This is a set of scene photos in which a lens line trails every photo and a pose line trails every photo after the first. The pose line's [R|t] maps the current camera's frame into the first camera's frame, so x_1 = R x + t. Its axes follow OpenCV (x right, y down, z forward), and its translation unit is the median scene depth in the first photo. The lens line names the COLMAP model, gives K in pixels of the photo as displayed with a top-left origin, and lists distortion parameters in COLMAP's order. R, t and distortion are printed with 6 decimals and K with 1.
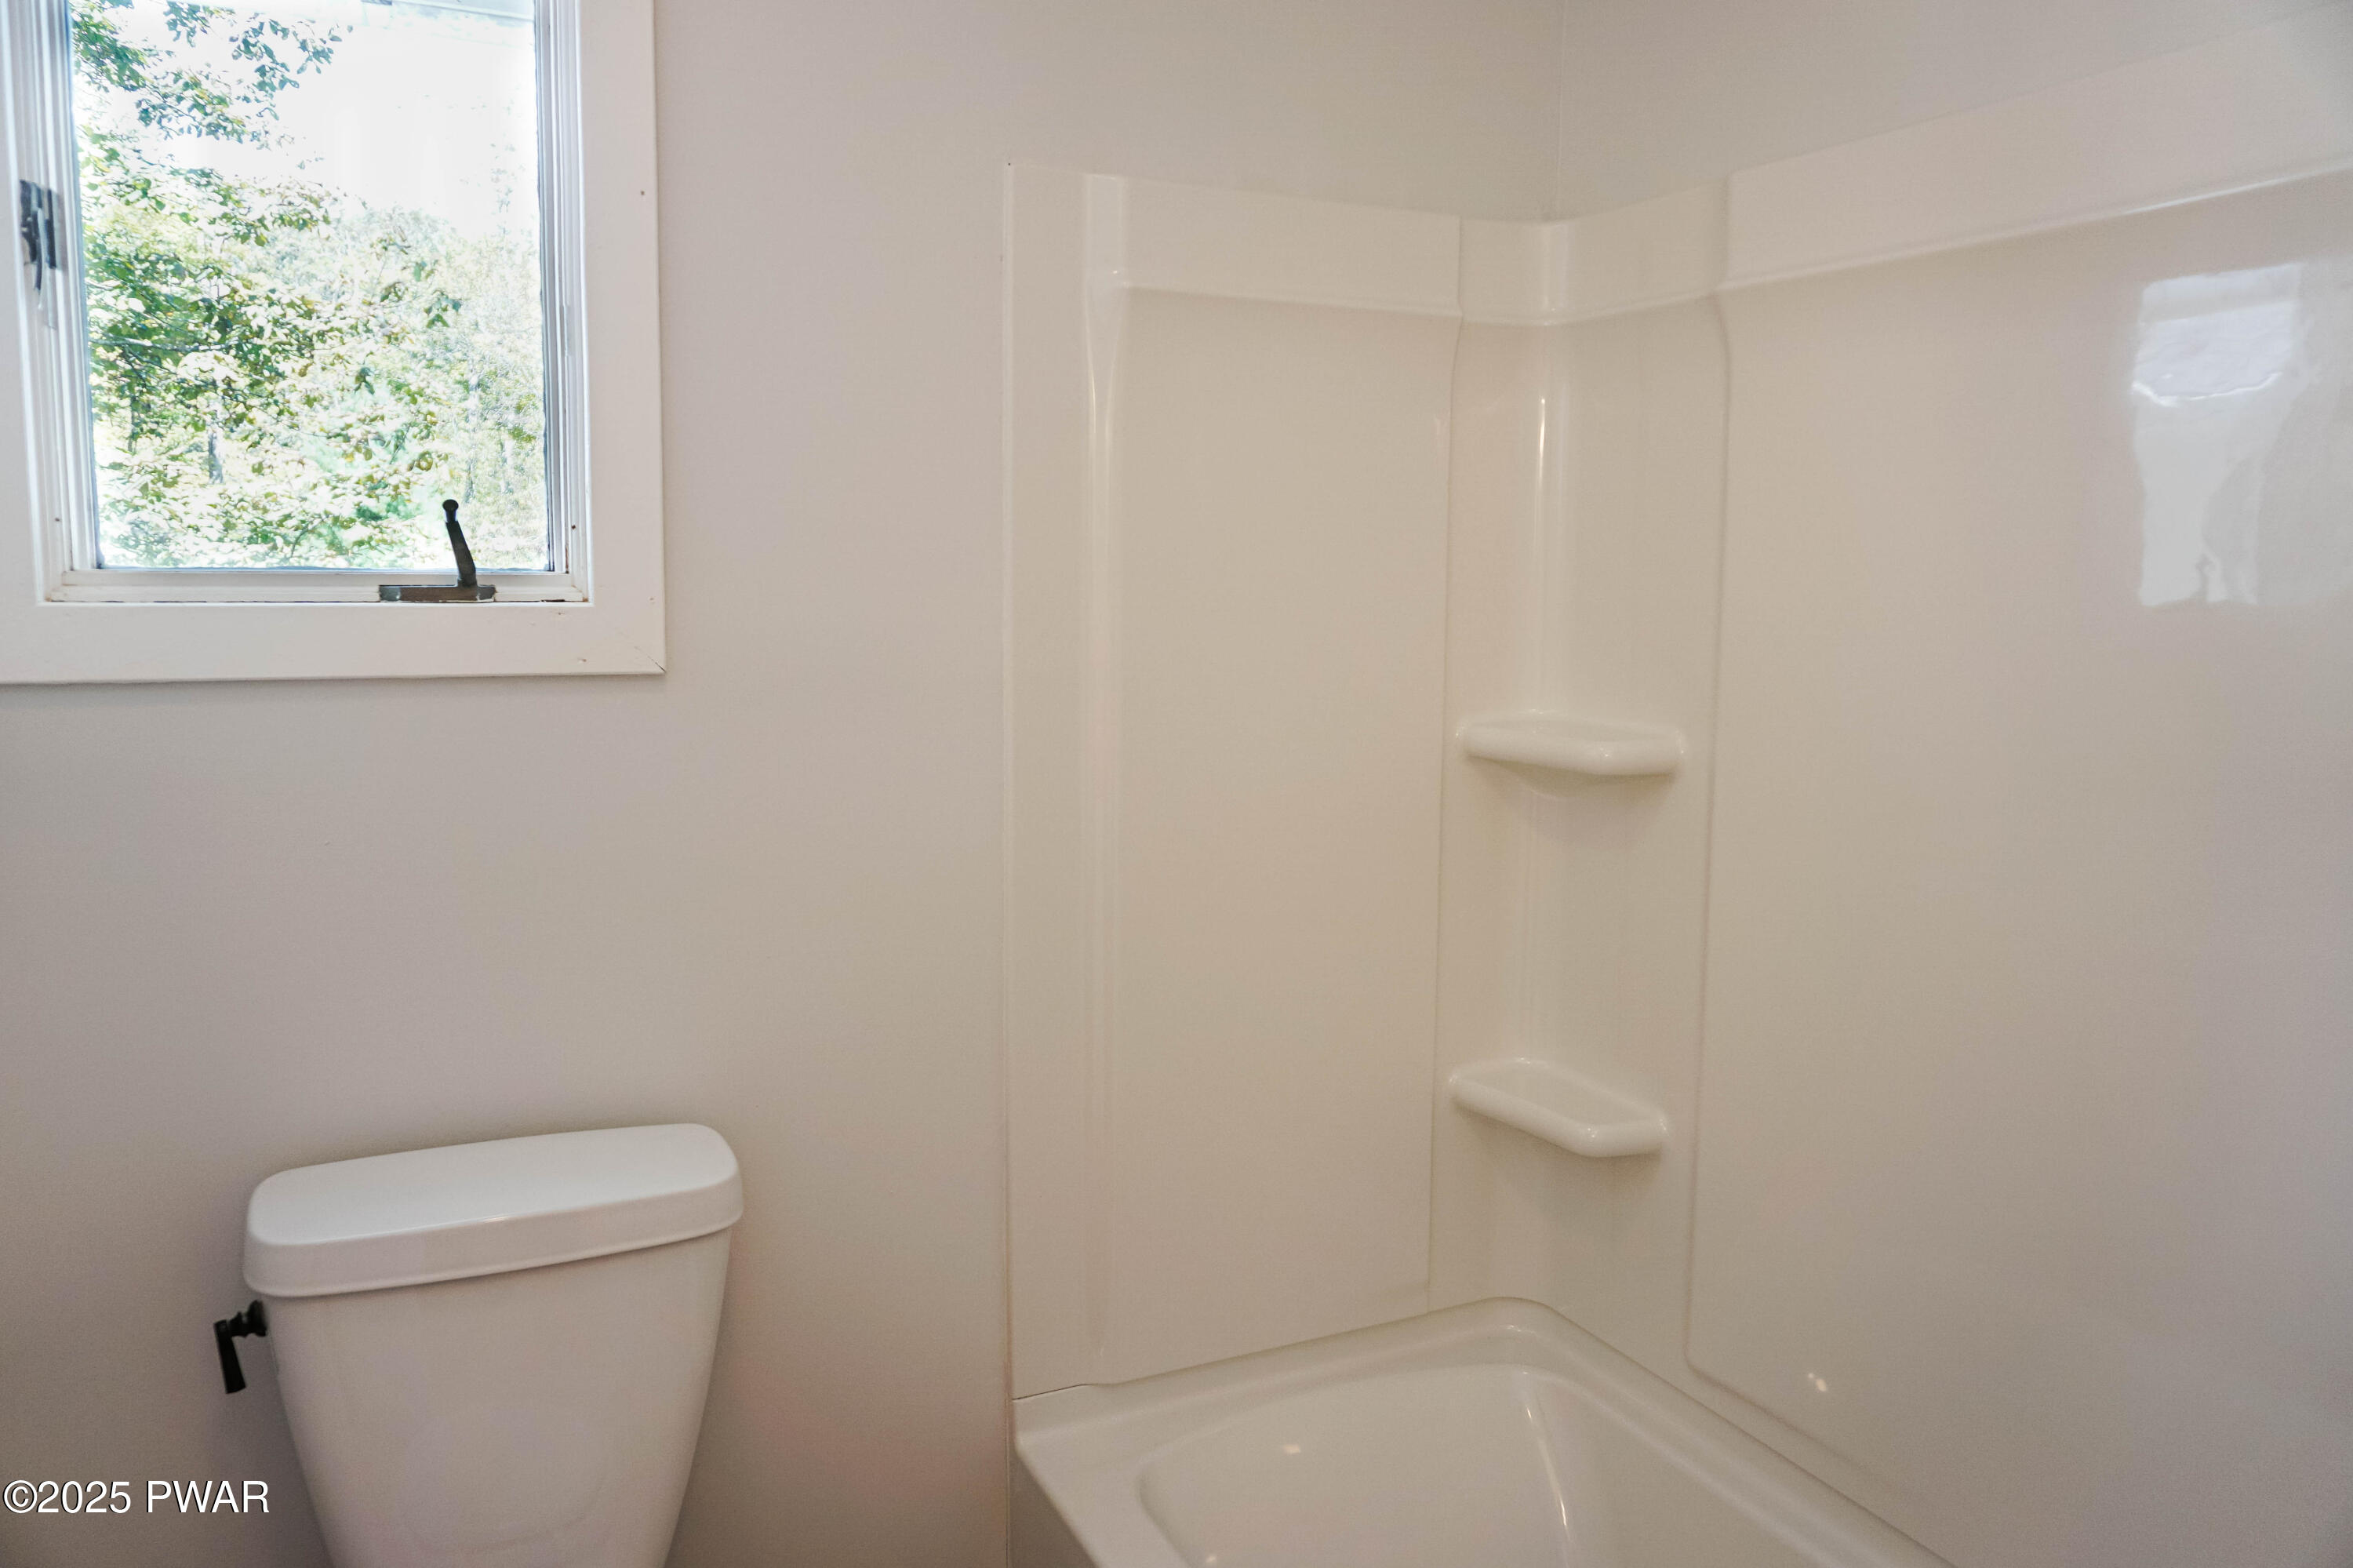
lens RADIAL K [[1608.7, 0, 1144.9], [0, 1608.7, 763.7], [0, 0, 1]] dist [-0.051833, 0.045329]
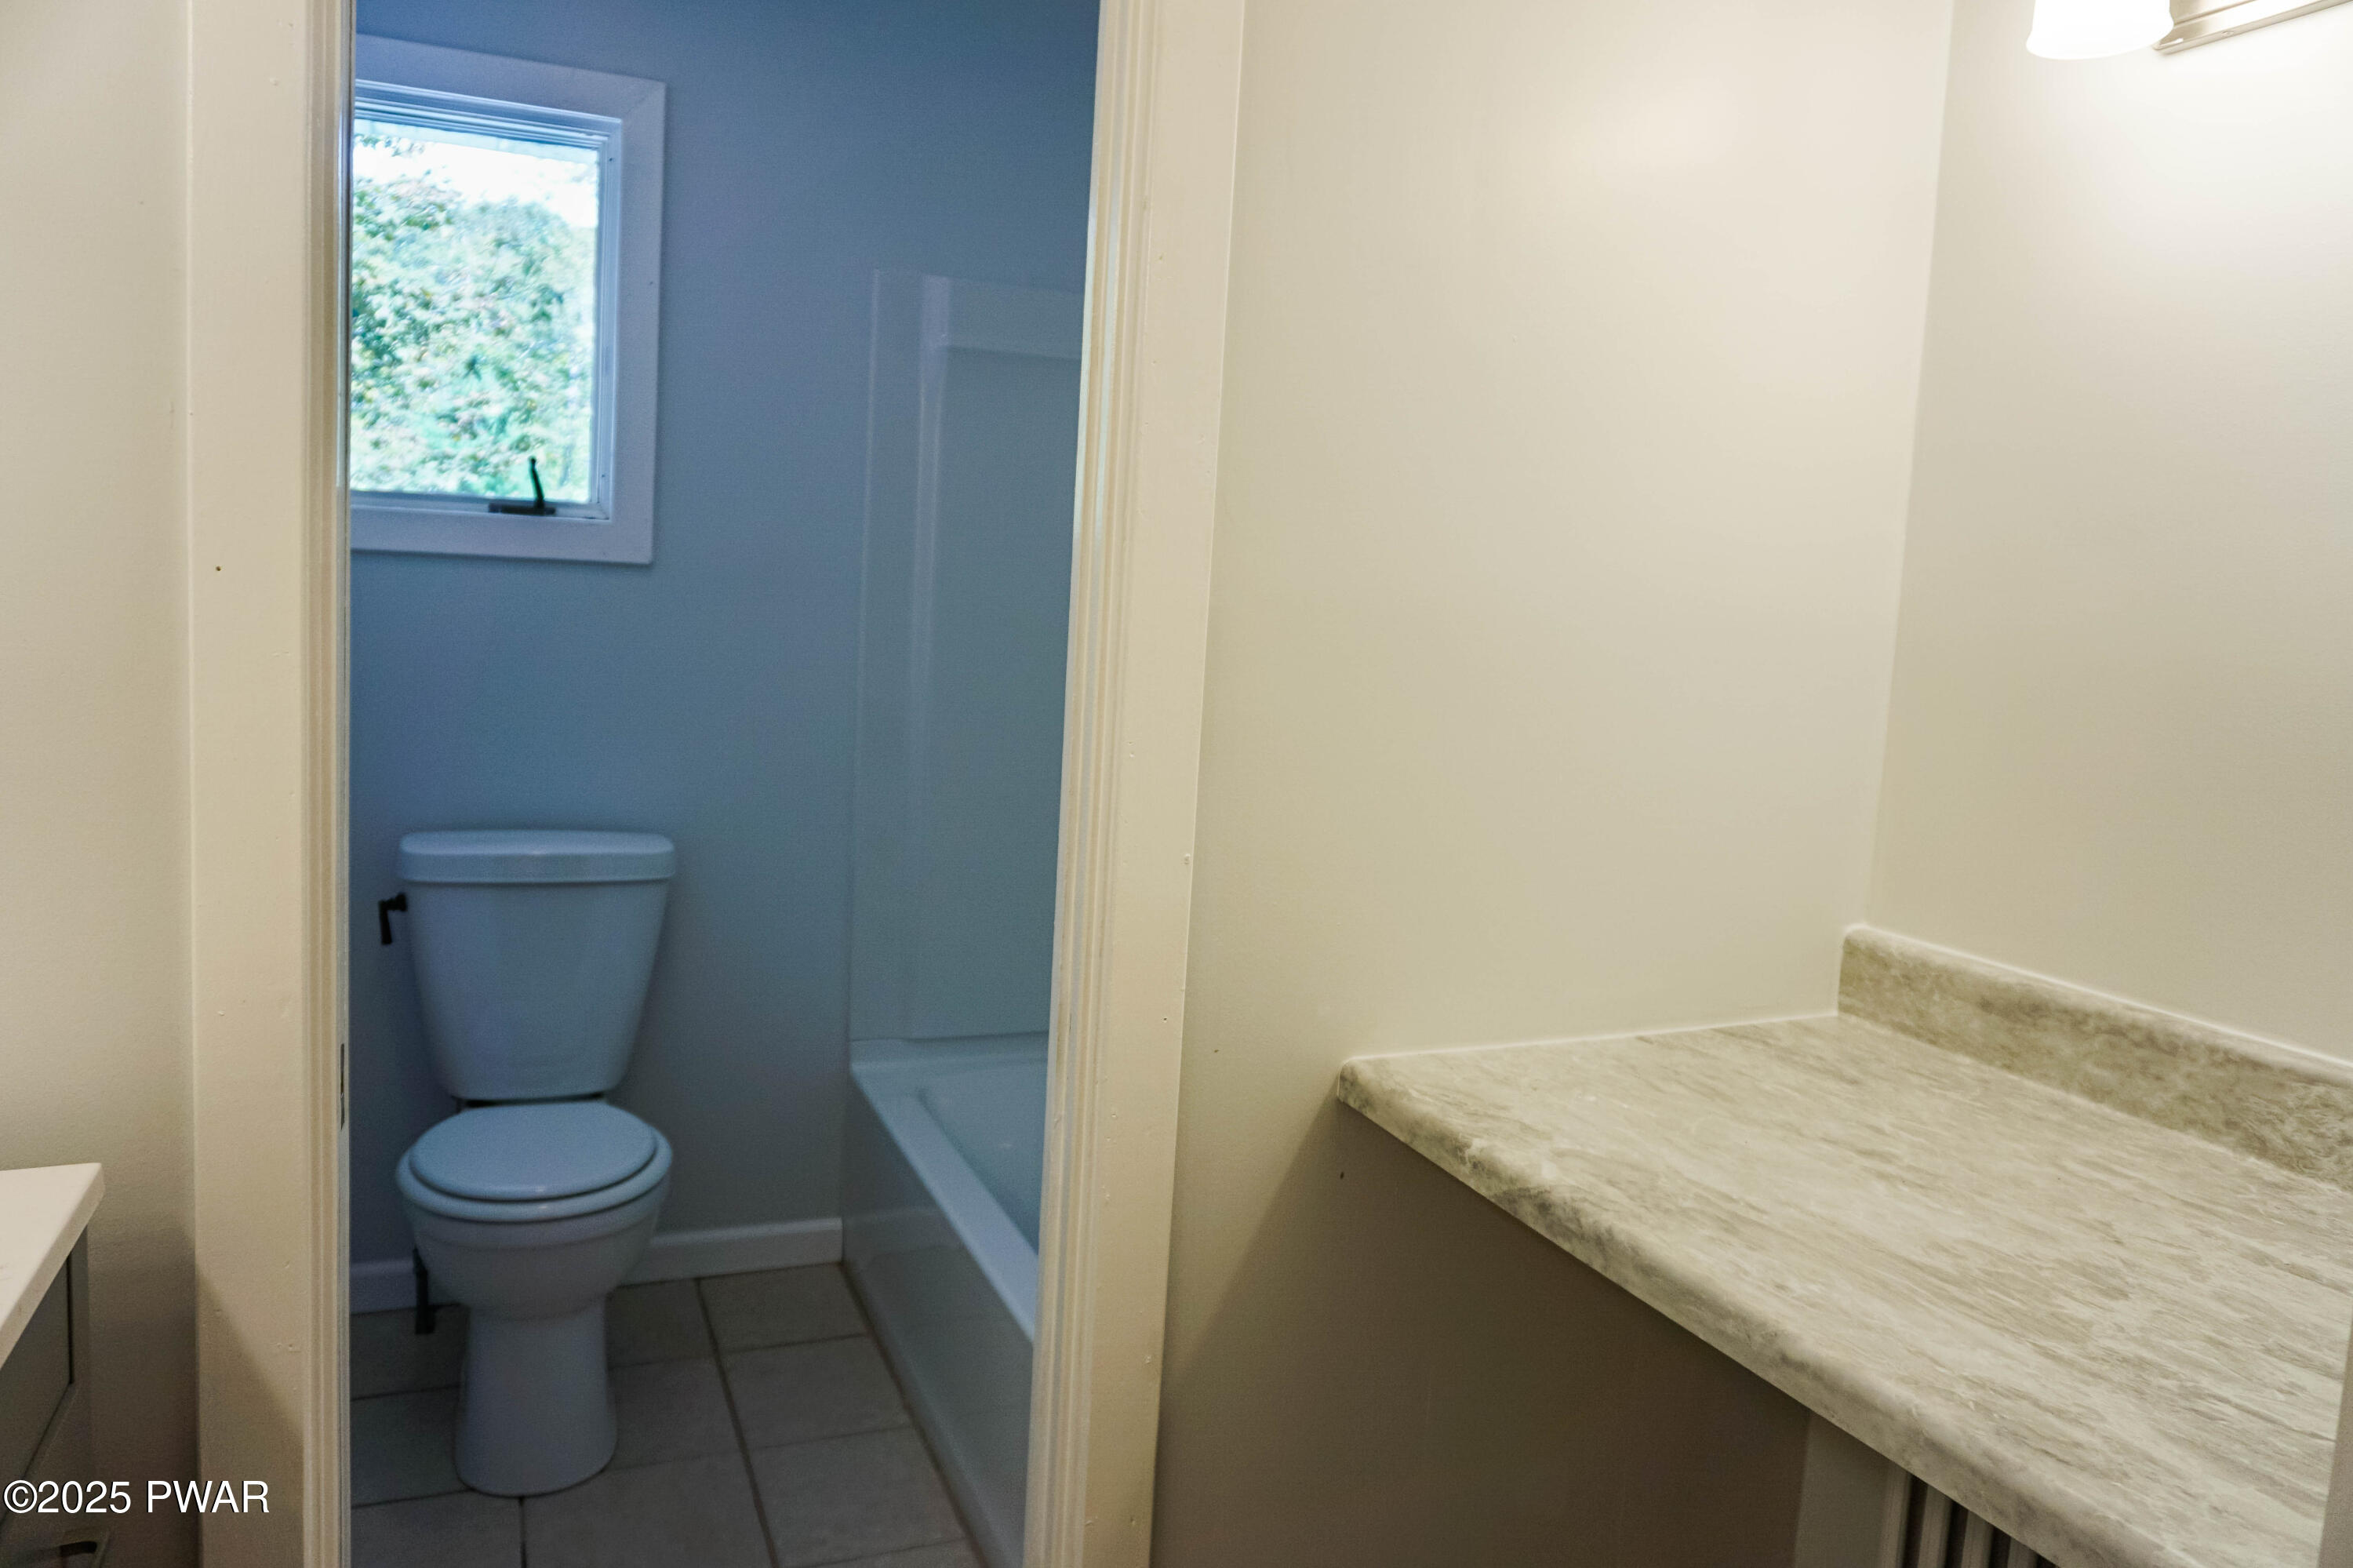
lens RADIAL K [[1636.8, 0, 1183.3], [0, 1636.8, 751.7], [0, 0, 1]] dist [-0.059319, 0.045983]
pose [[0.998487, 0.045906, -0.030255, 0.043480], [-0.046438, 0.998775, -0.017115, 0.019399], [0.029432, 0.018494, 0.999396, -0.094331]]
